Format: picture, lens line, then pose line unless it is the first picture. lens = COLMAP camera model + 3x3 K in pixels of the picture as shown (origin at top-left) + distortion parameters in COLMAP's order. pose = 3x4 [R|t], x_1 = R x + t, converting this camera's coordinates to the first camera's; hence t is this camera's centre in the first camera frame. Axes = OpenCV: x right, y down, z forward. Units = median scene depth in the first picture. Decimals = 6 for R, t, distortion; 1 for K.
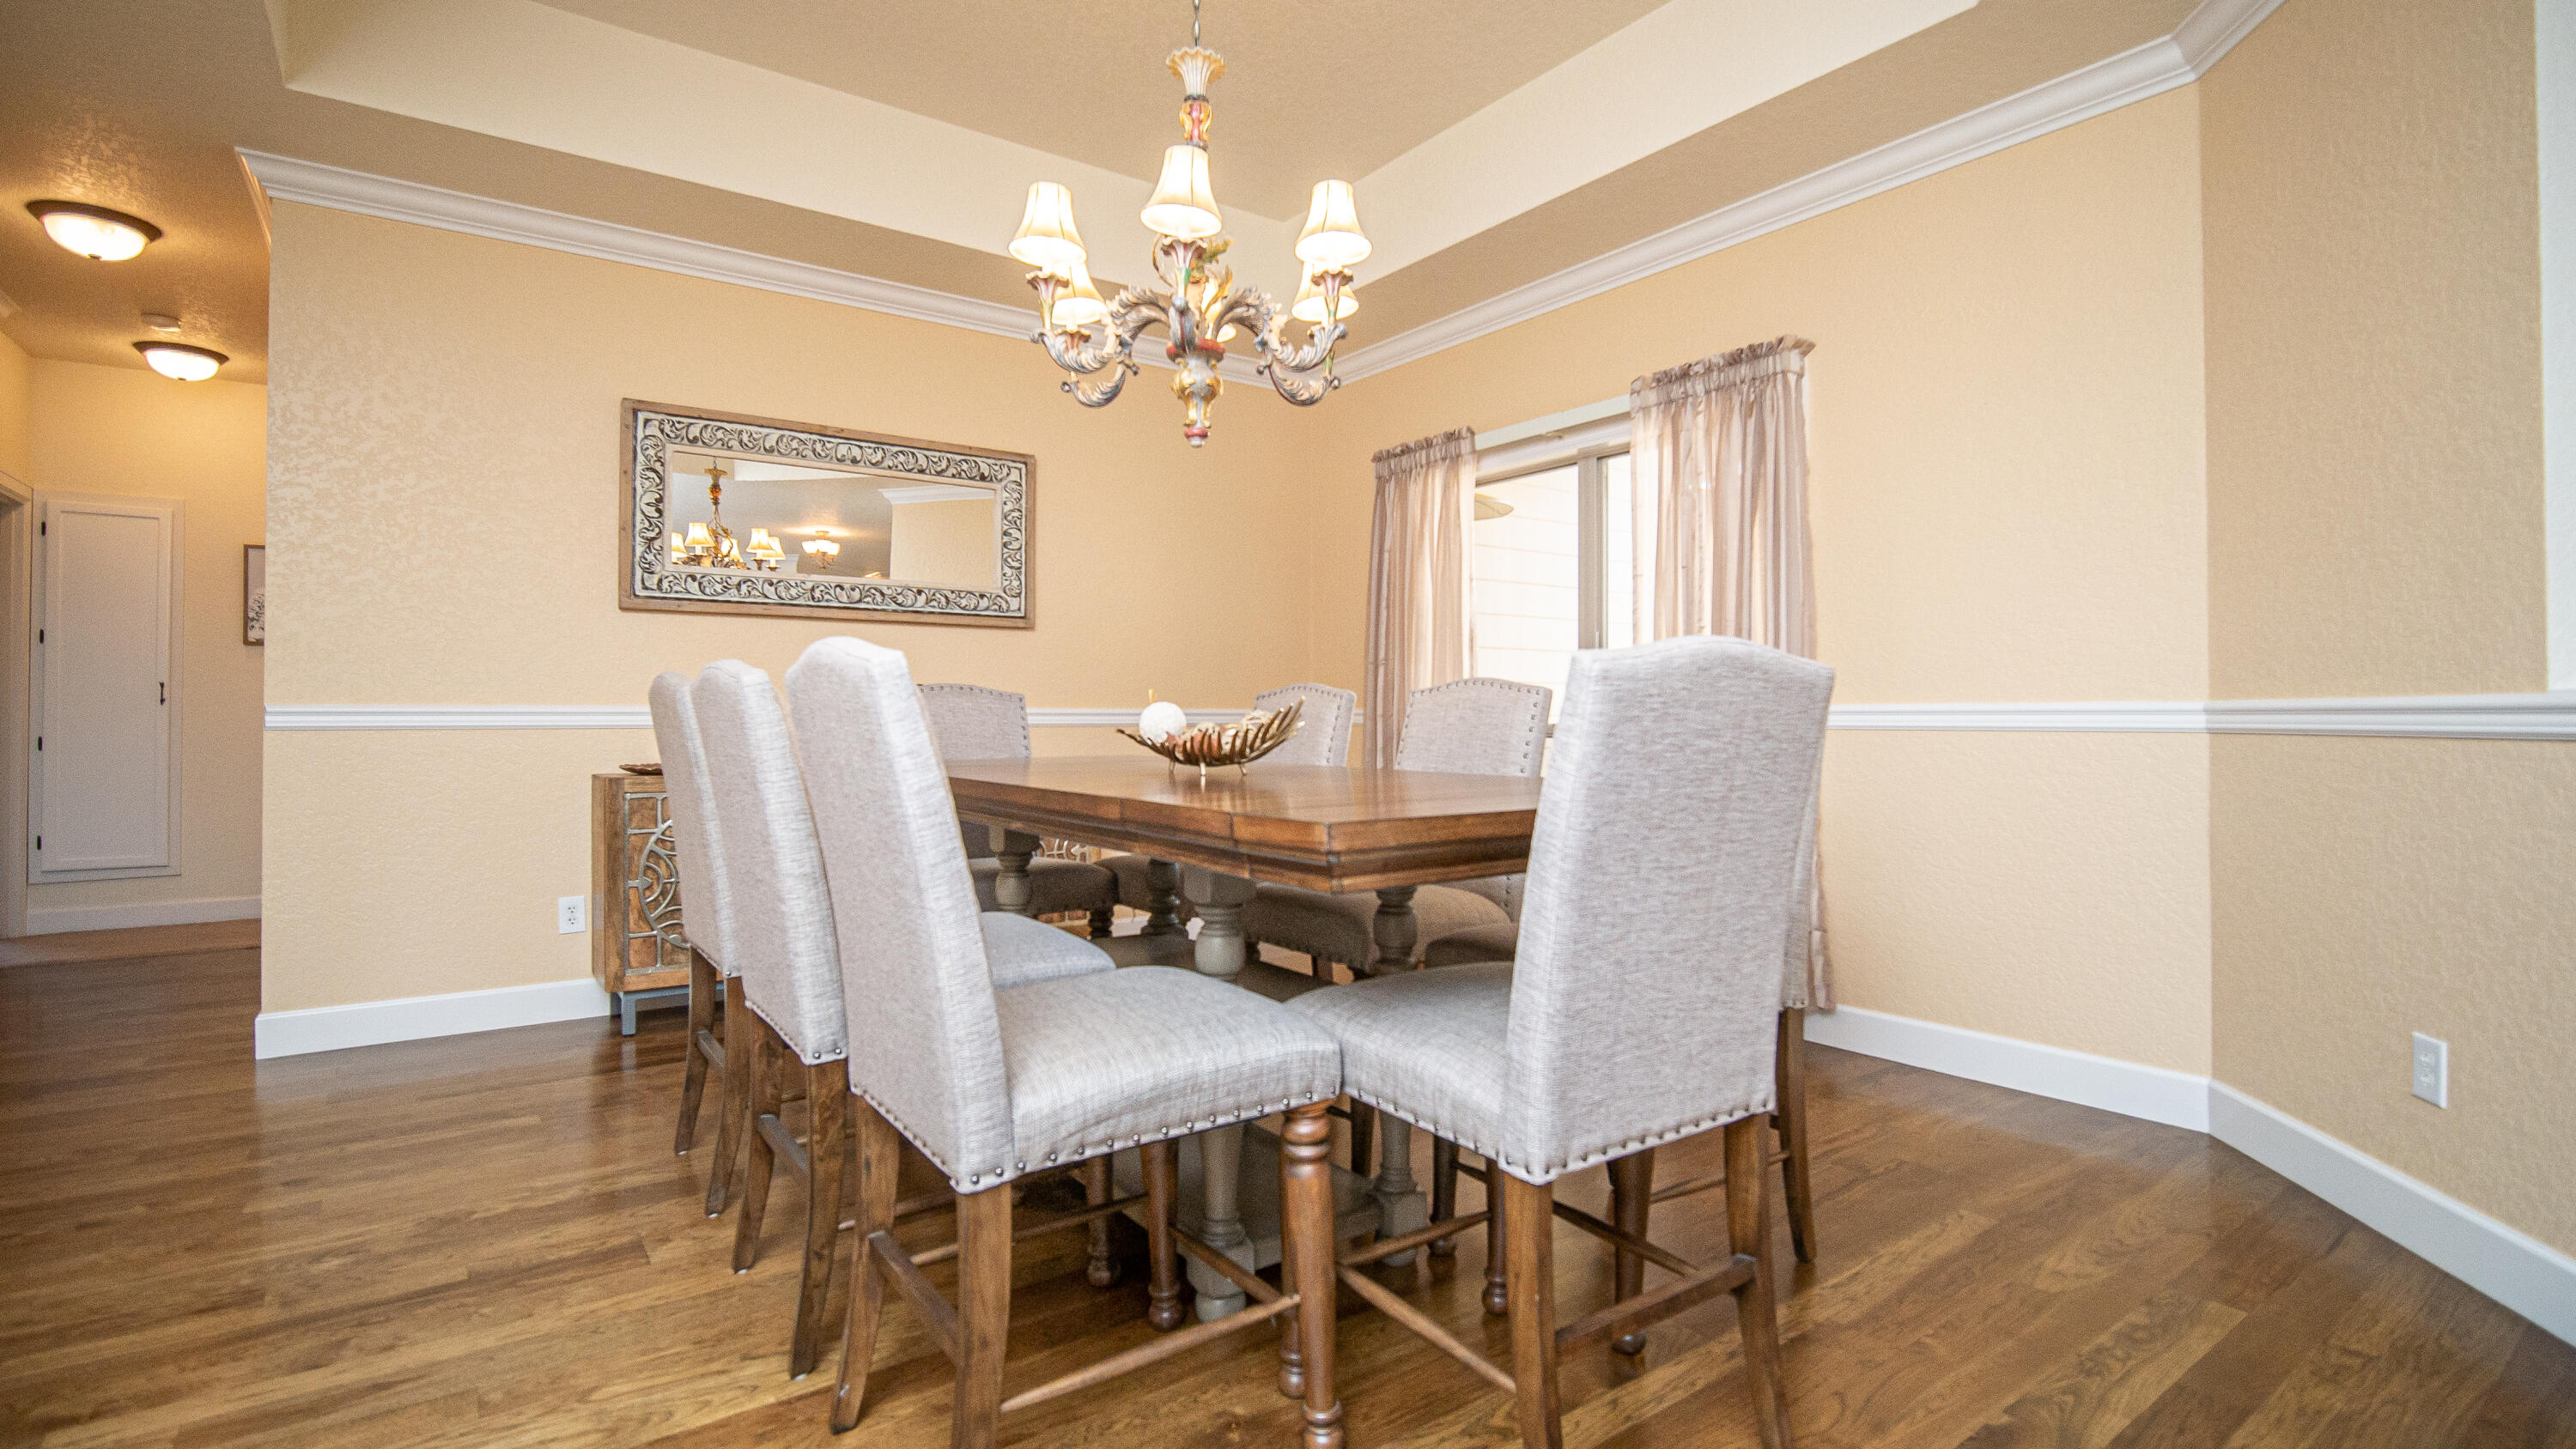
lens RADIAL K [[1192.3, 0, 1281.5], [0, 1192.3, 705.0], [0, 0, 1]] dist [-0.014793, -0.003844]
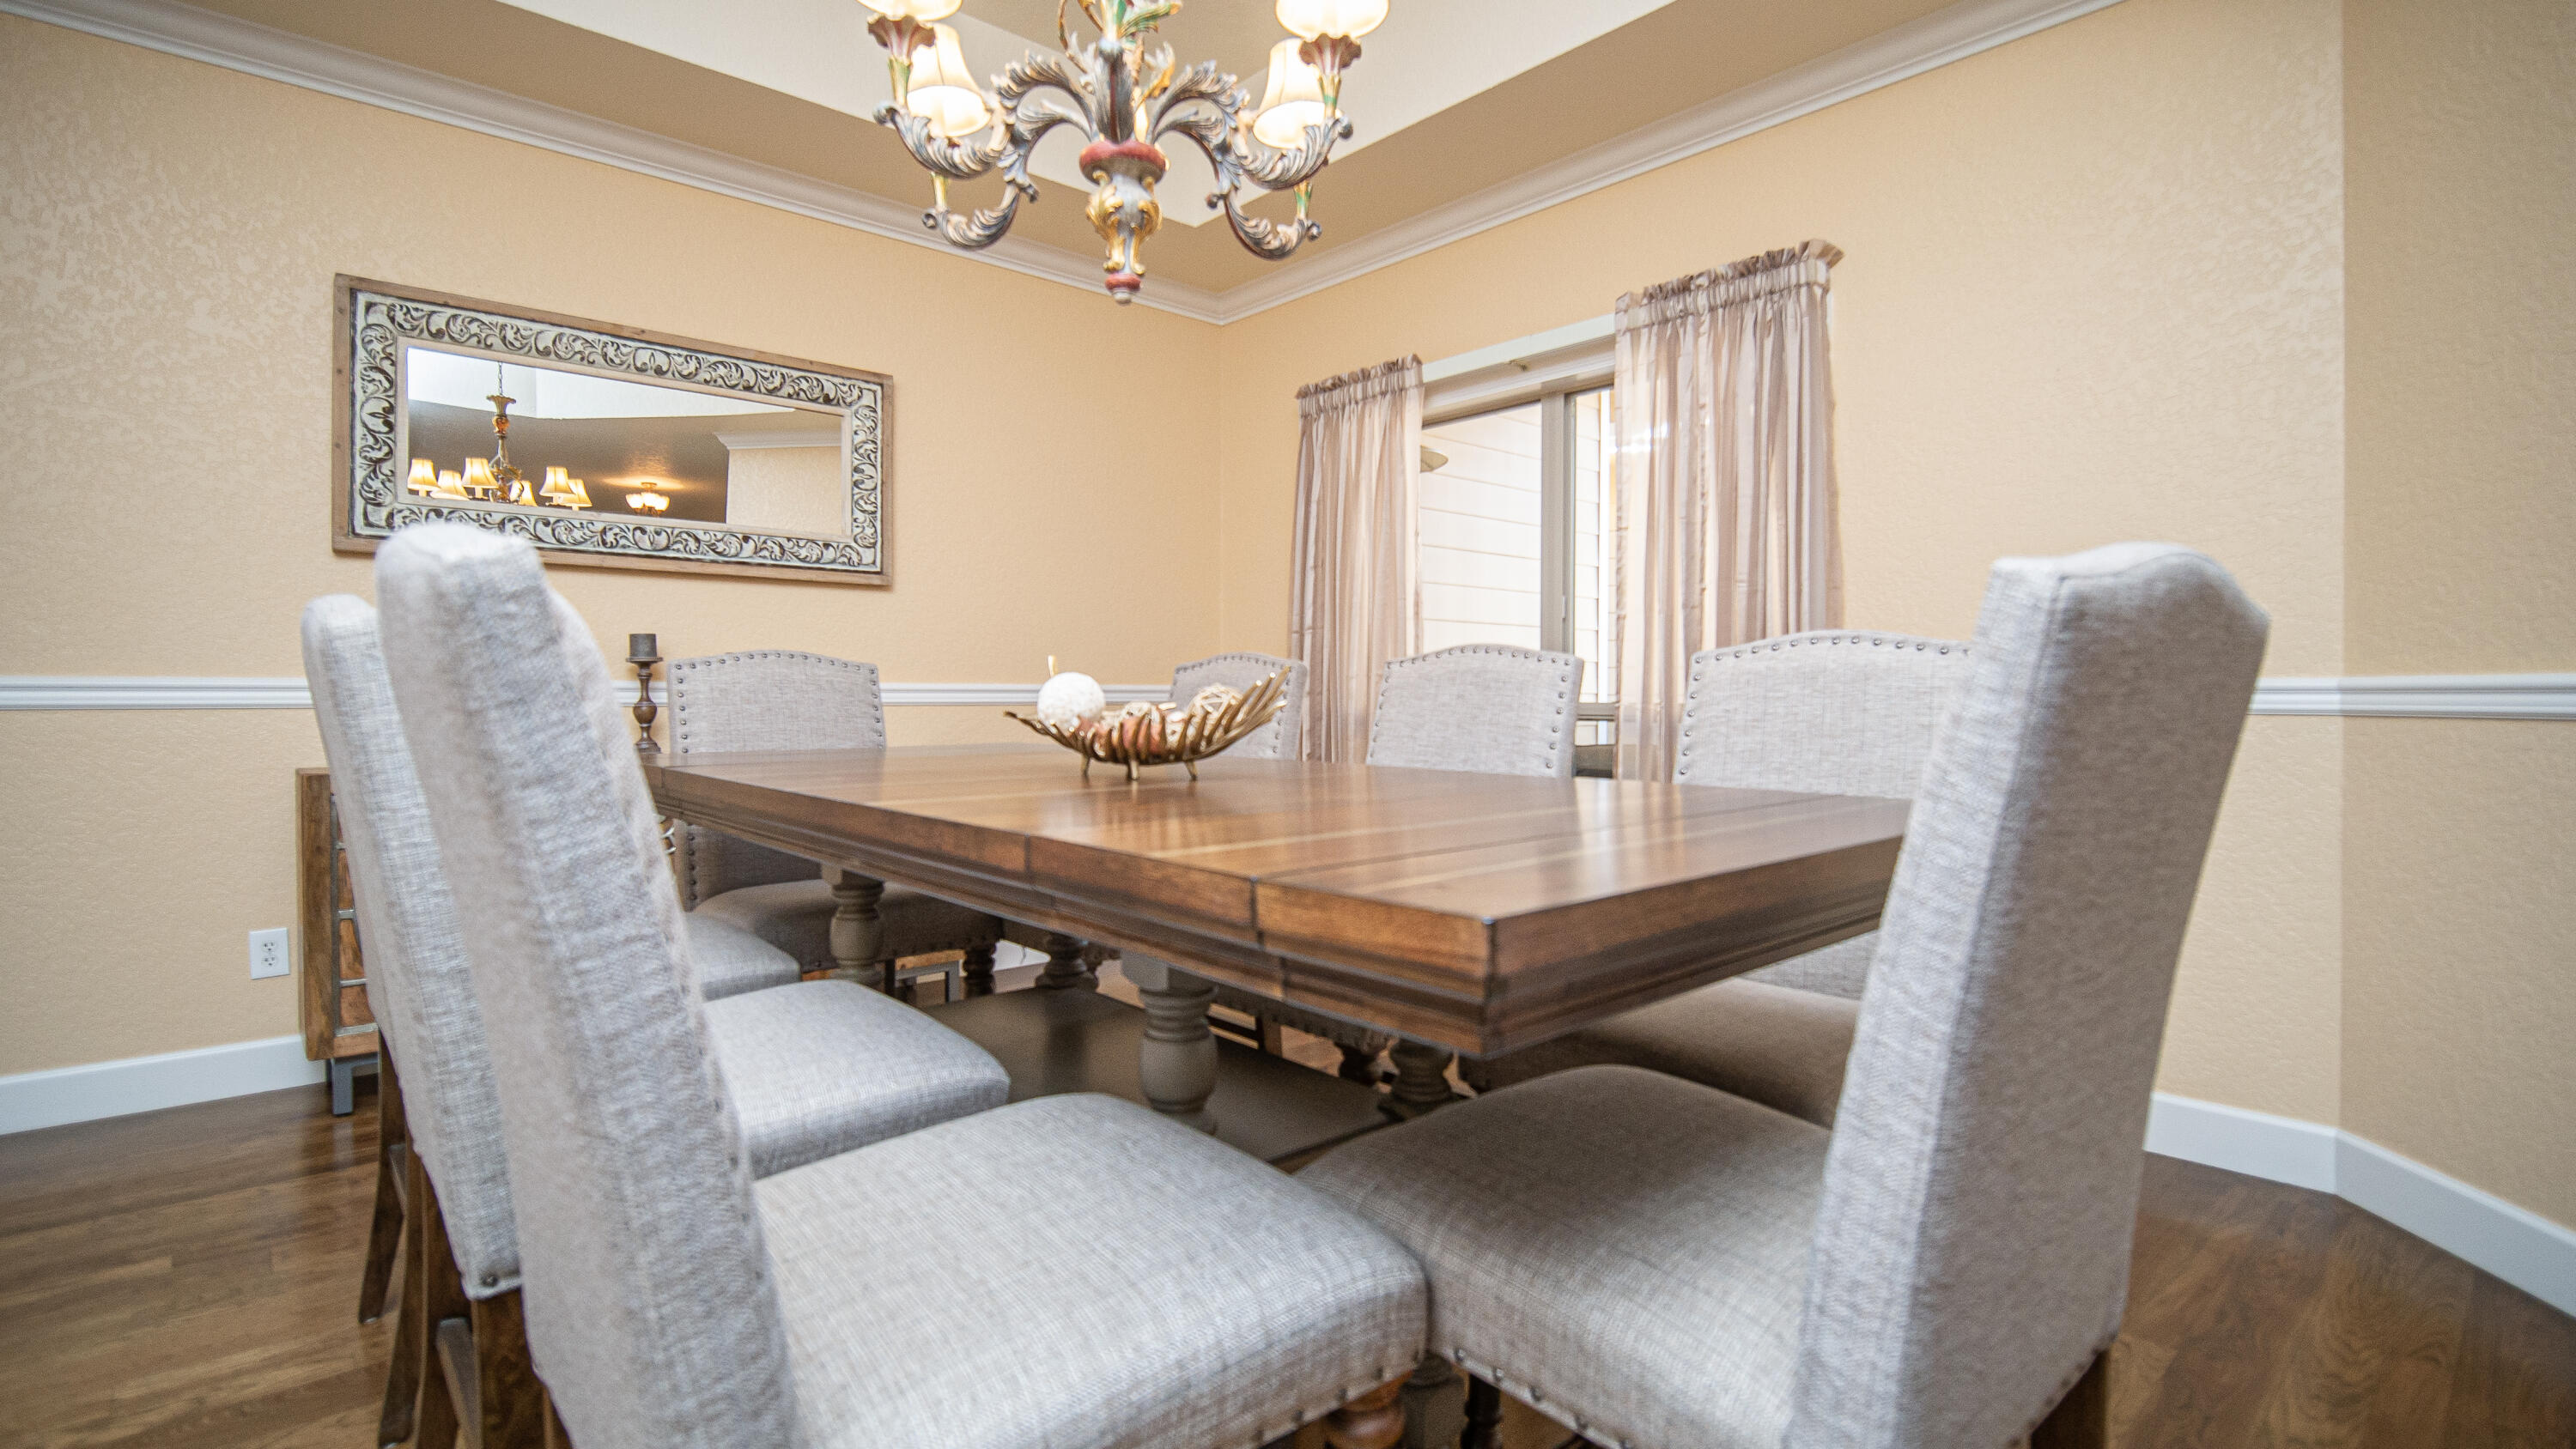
lens RADIAL K [[1192.3, 0, 1281.5], [0, 1192.3, 705.0], [0, 0, 1]] dist [-0.014793, -0.003844]
pose [[0.994478, 0.000697, 0.104943, -0.034858], [-0.002727, 0.999812, 0.019203, 0.001716], [-0.104910, -0.019383, 0.994293, 0.200160]]
